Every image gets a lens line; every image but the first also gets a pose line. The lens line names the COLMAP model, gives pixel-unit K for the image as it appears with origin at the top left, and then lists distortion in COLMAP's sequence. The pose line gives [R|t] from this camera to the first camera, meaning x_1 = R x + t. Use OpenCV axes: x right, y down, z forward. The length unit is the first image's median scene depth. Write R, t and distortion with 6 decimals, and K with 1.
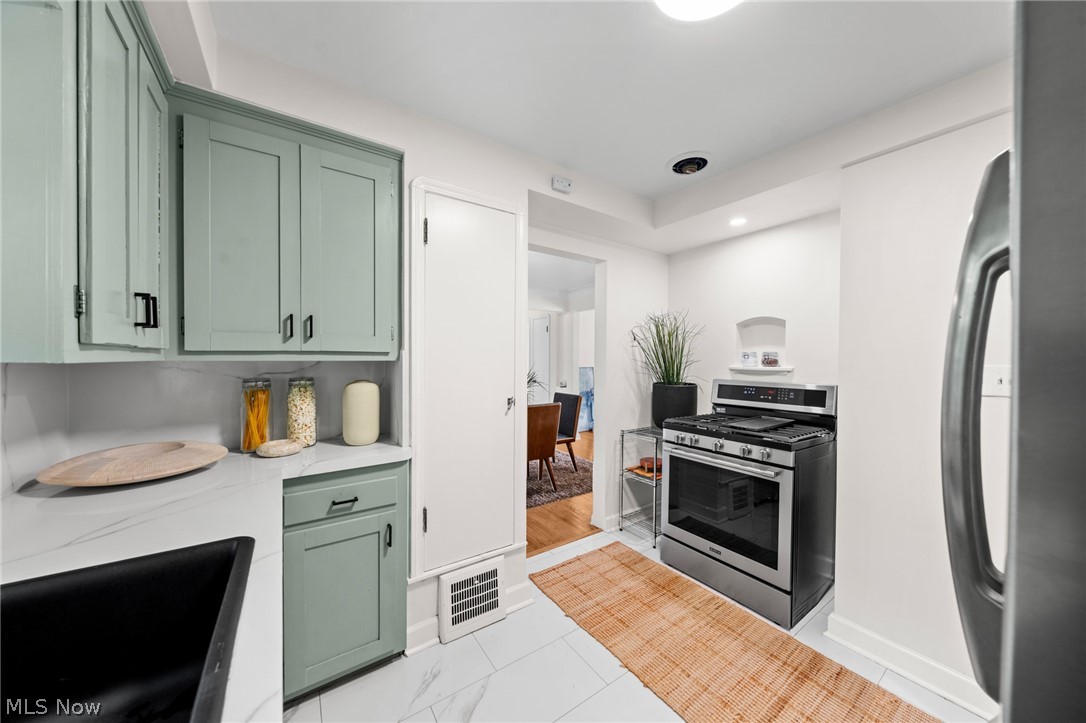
lens RADIAL K [[366.4, 0, 524.7], [0, 366.4, 365.2], [0, 0, 1]] dist [-0.005788, 0.000299]
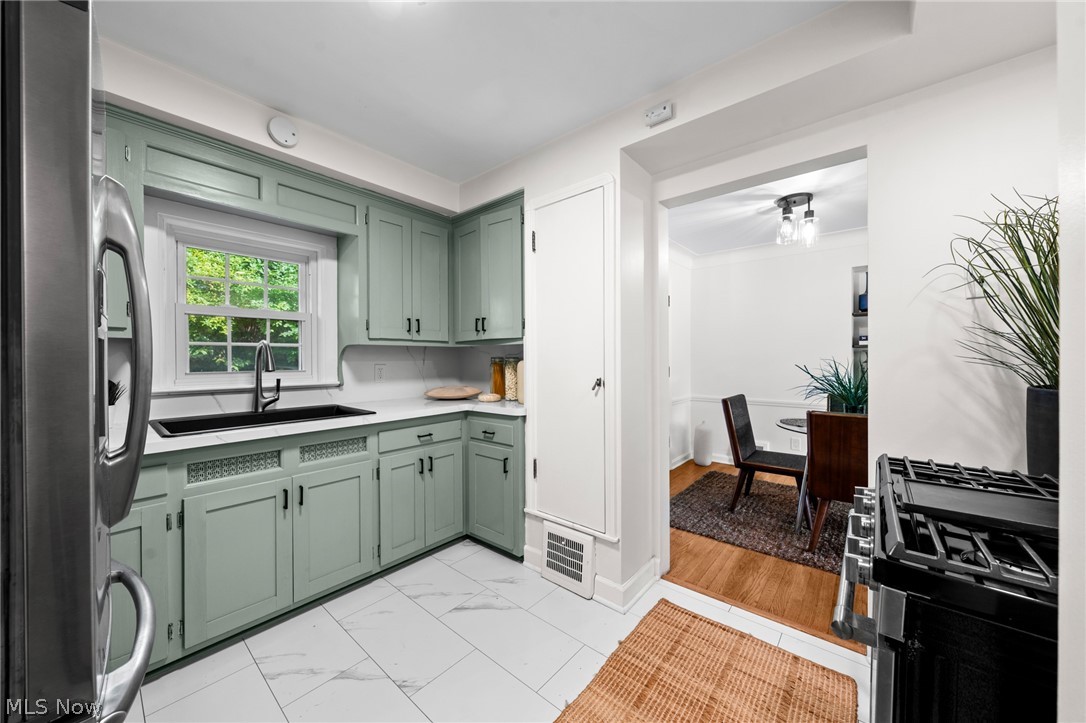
lens RADIAL K [[376.1, 0, 550.8], [0, 376.1, 363.9], [0, 0, 1]] dist [-0.006345, -0.000054]
pose [[0.289779, 0.002391, -0.957090, 0.971344], [-0.010571, 0.999944, -0.000703, 0.059595], [0.957035, 0.010321, 0.289788, 0.657644]]
